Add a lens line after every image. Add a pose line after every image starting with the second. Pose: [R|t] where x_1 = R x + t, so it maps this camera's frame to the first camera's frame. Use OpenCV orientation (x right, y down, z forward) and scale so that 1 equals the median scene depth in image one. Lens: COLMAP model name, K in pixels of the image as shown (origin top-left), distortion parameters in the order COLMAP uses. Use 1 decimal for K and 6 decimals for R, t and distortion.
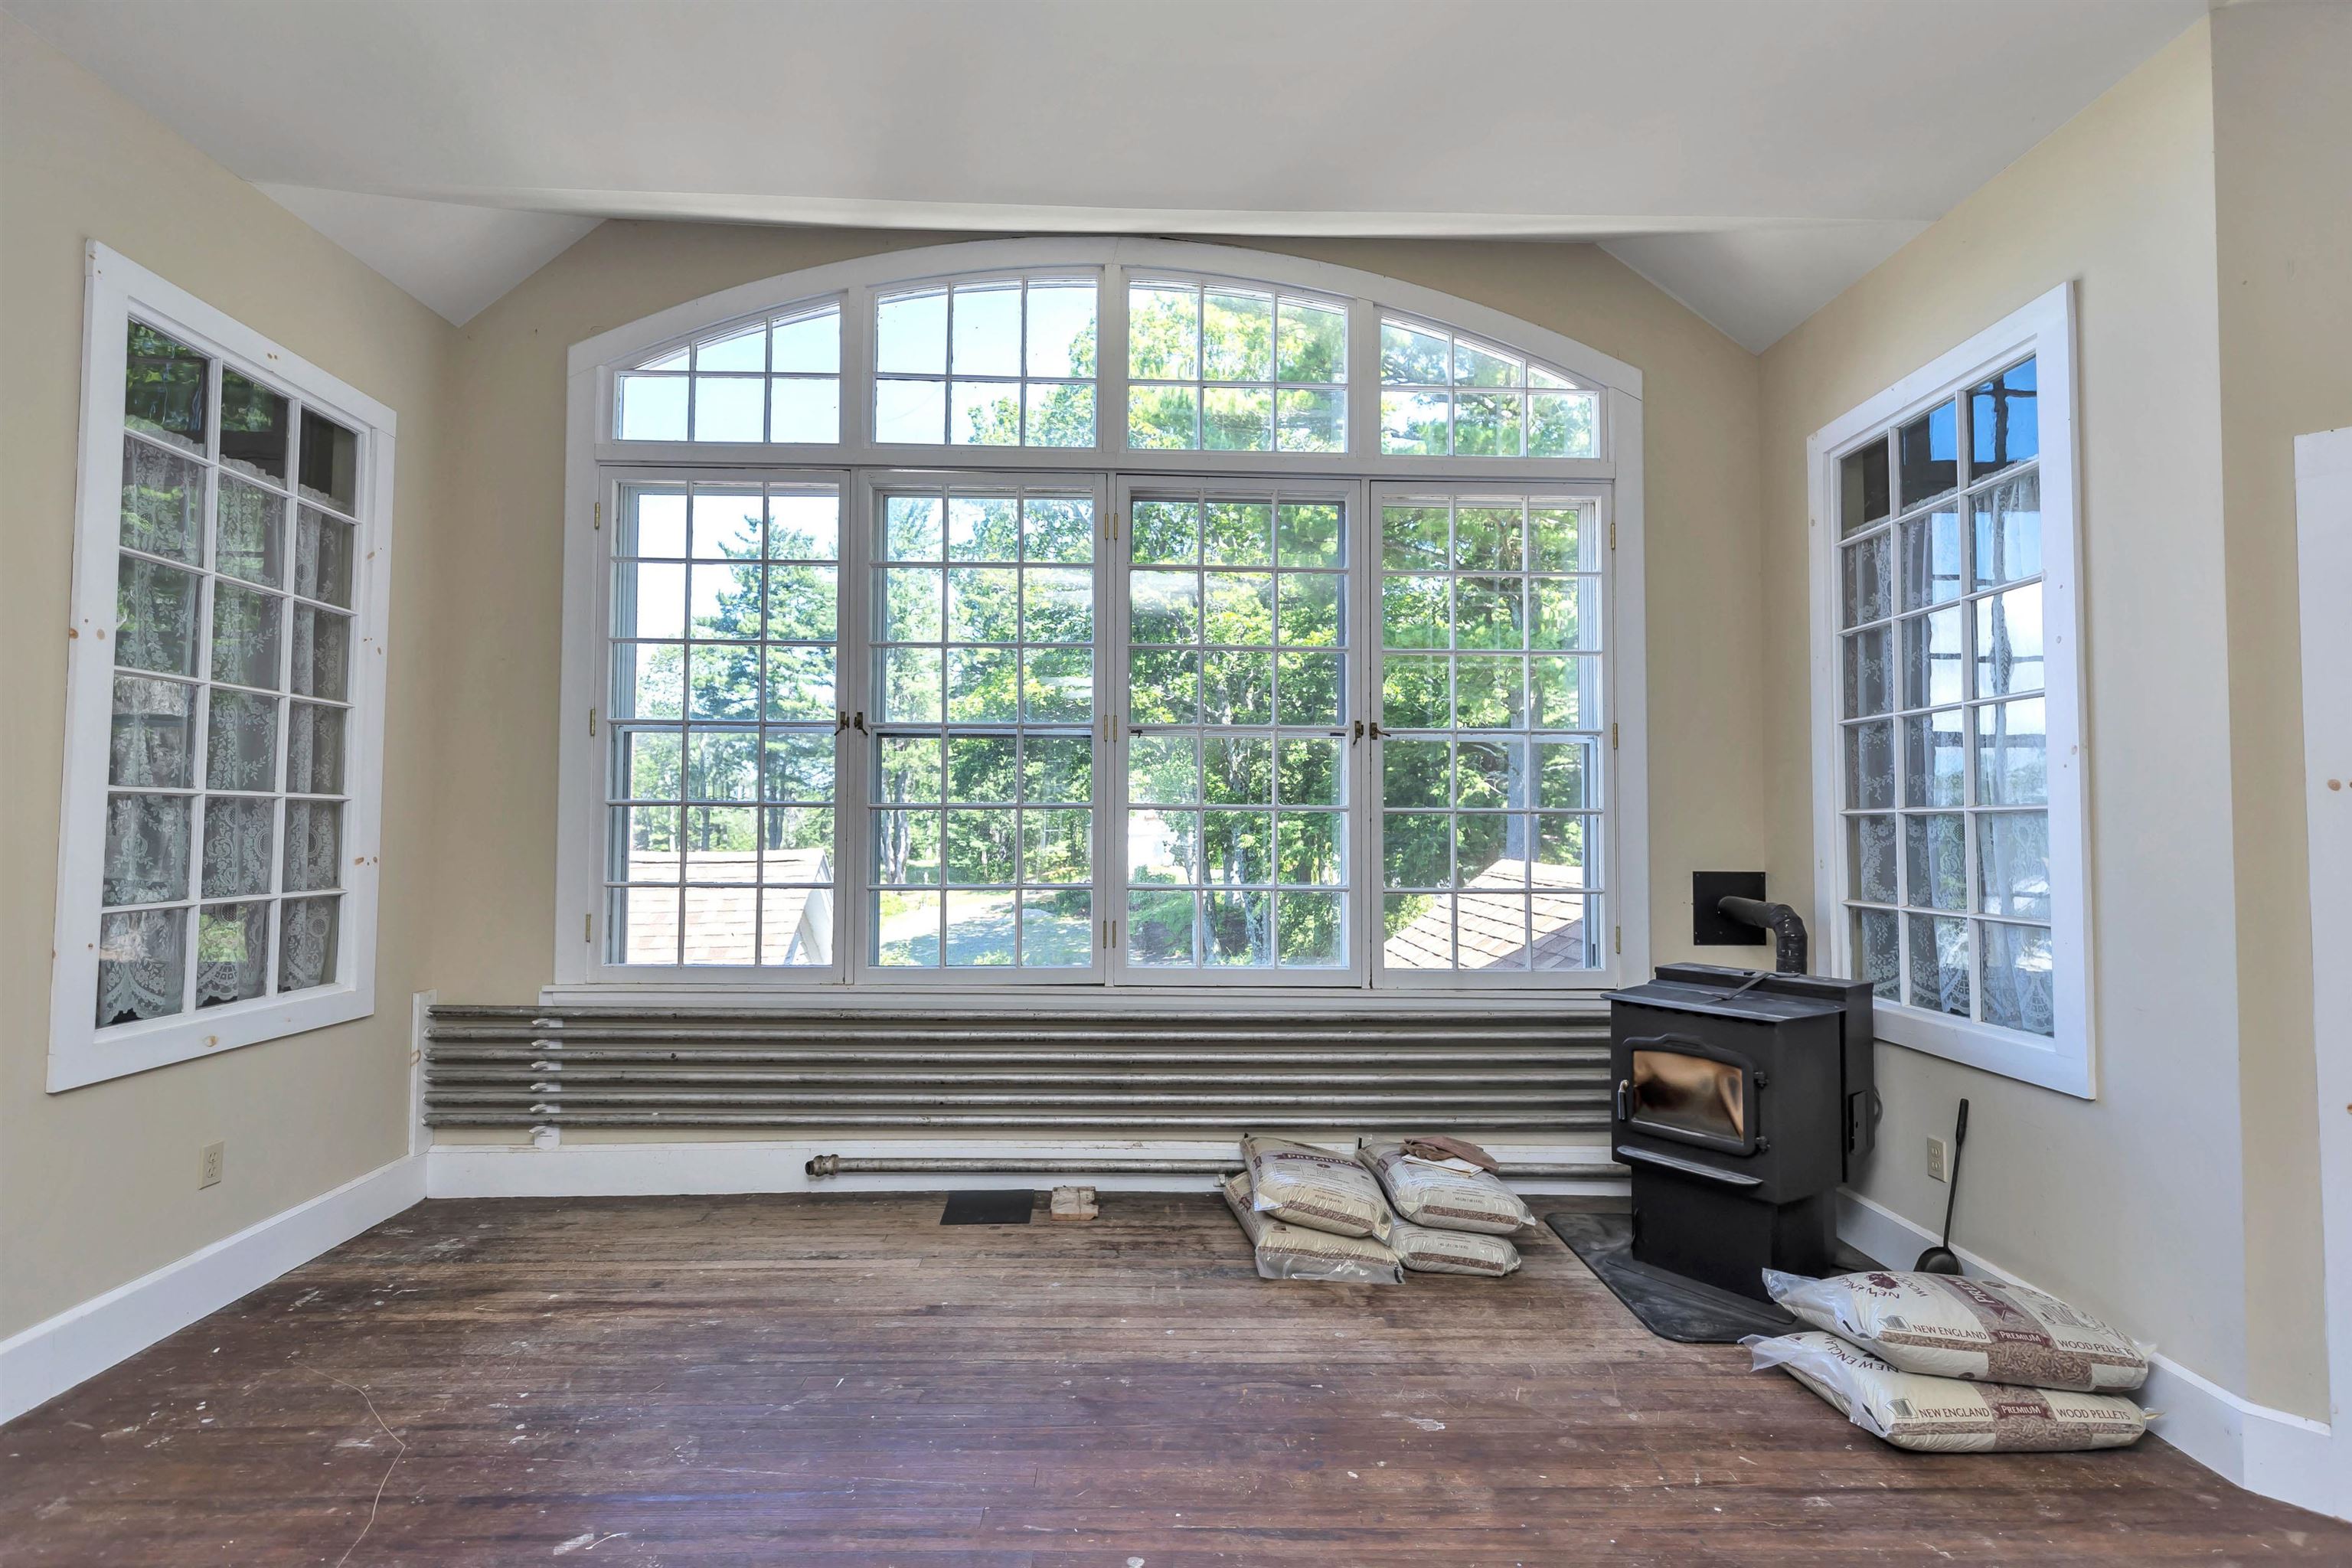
lens RADIAL K [[1070.7, 0, 1163.2], [0, 1070.7, 785.7], [0, 0, 1]] dist [-0.000321, -0.000145]
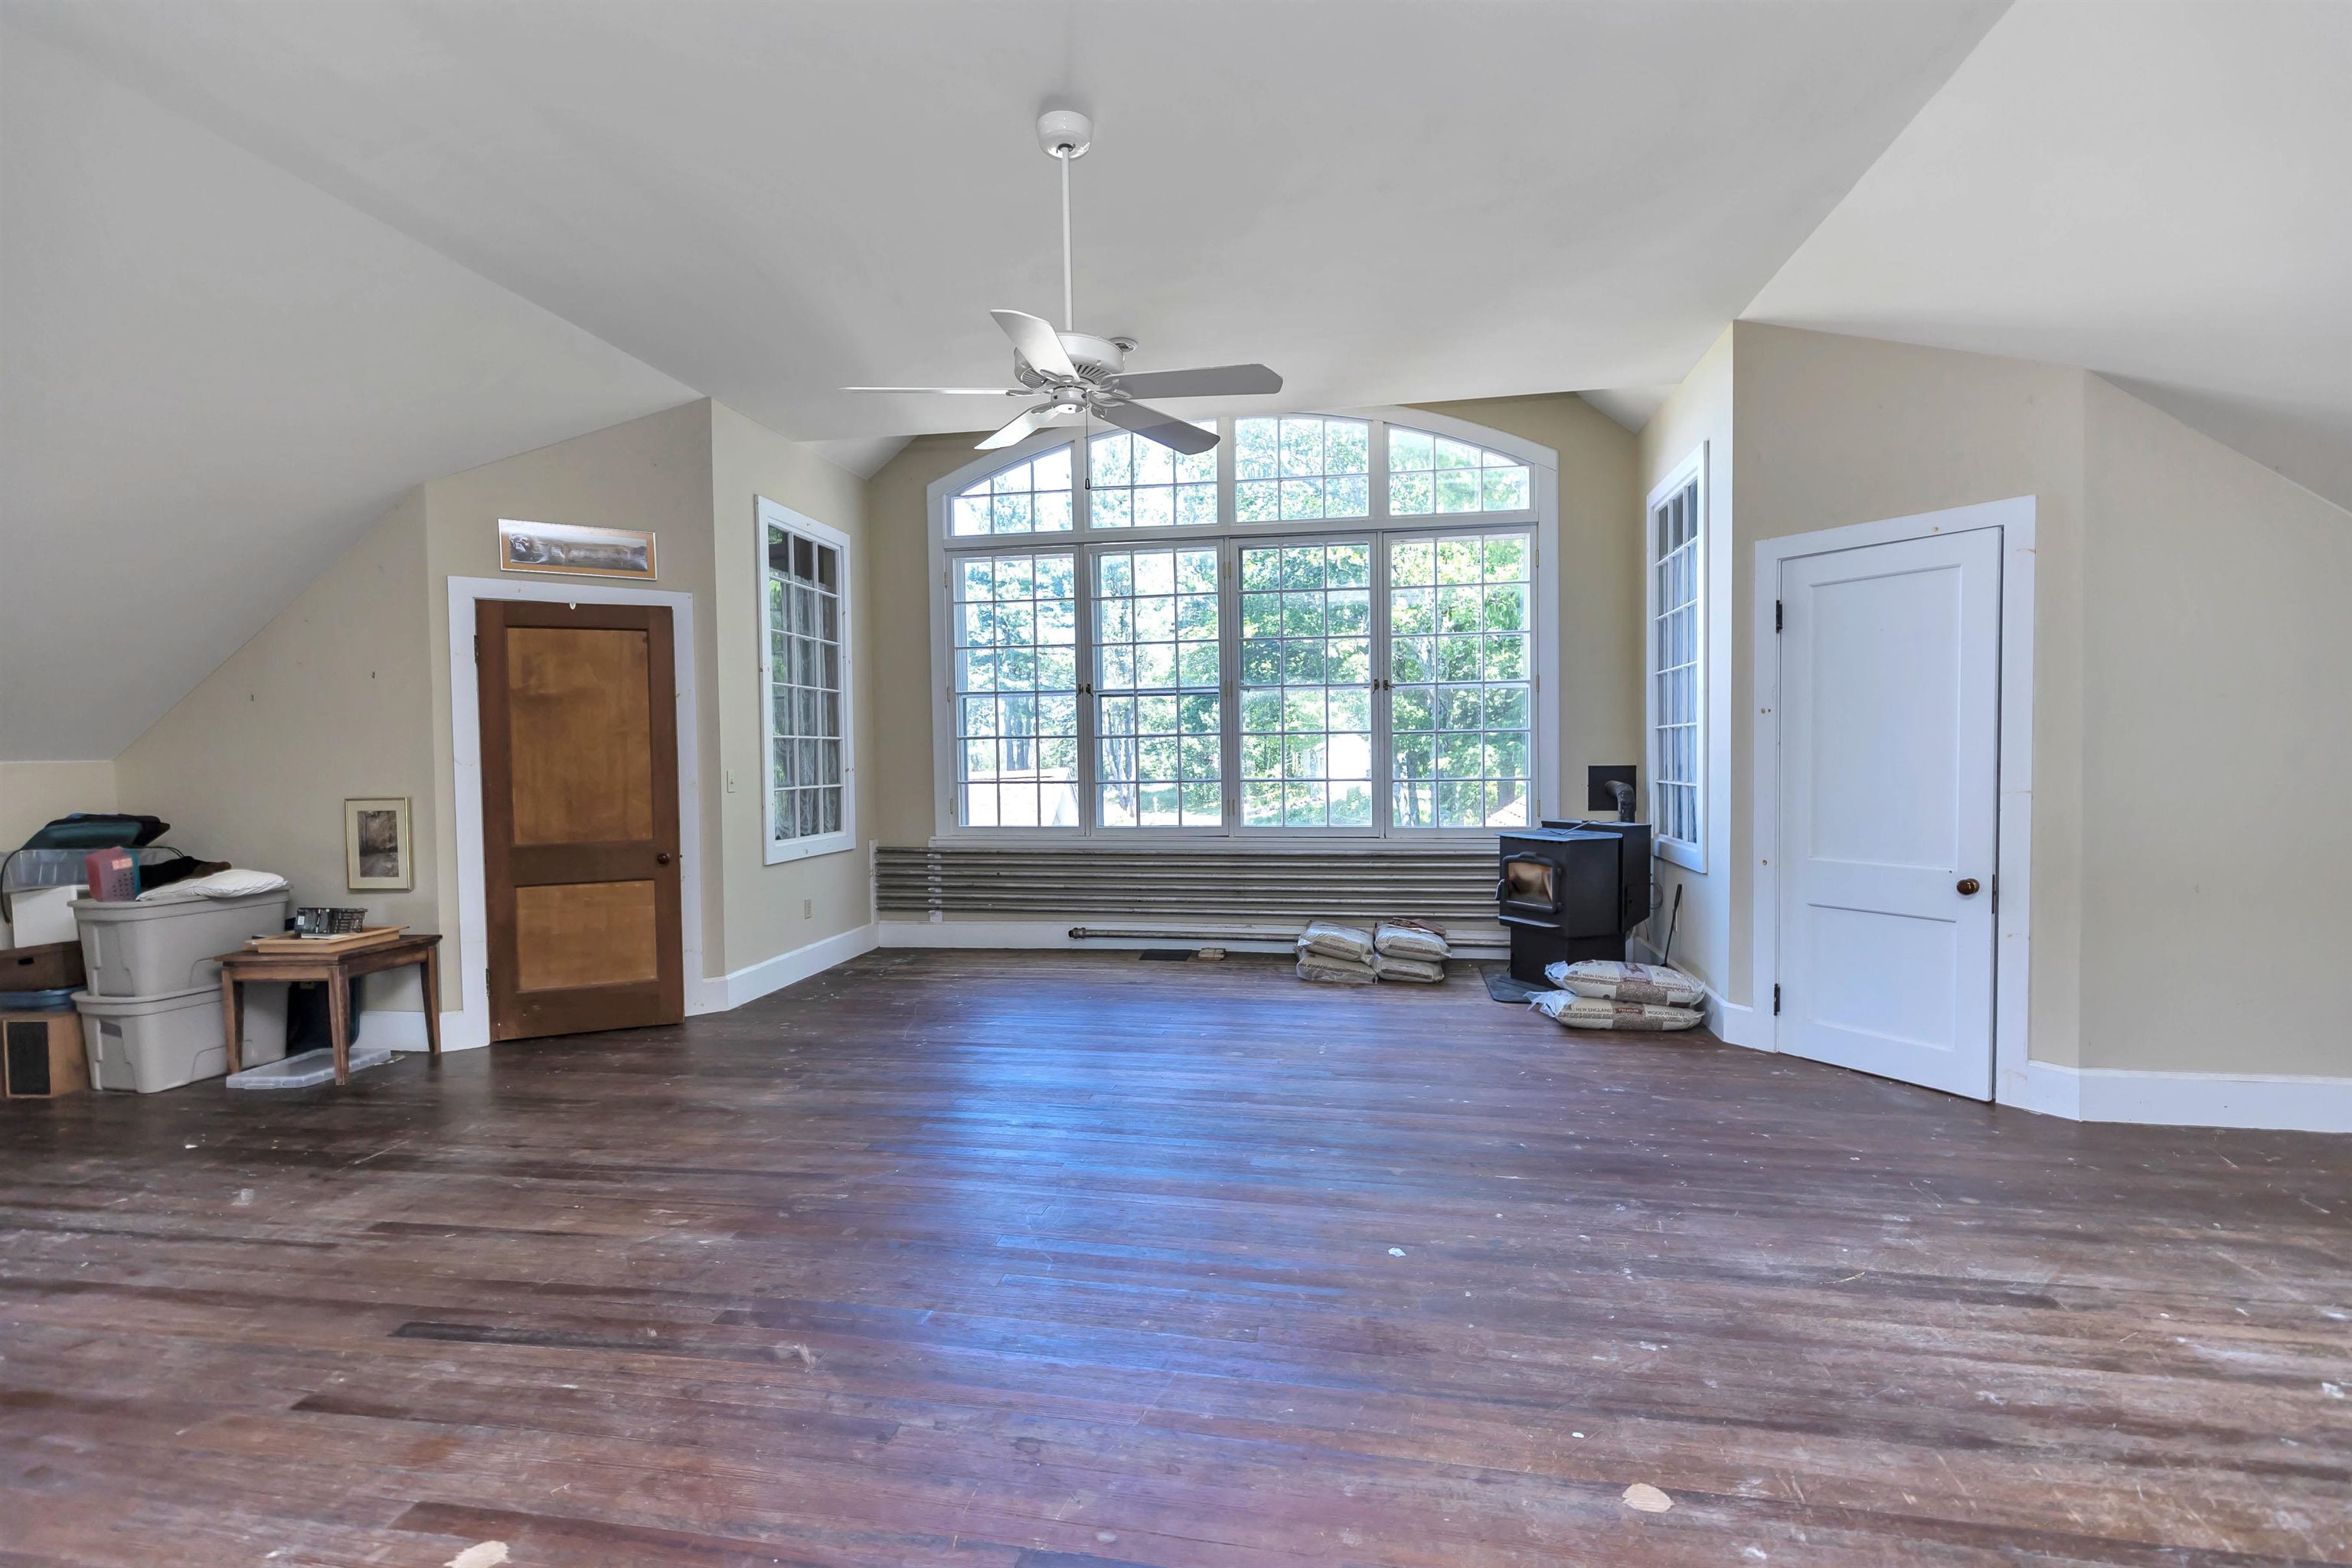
lens RADIAL K [[1070.7, 0, 1163.2], [0, 1070.7, 785.7], [0, 0, 1]] dist [-0.000321, -0.000145]
pose [[0.977402, -0.012501, -0.211017, 0.224045], [0.026897, 0.997491, 0.065491, -0.013639], [0.209669, -0.069687, 0.975286, -0.765901]]
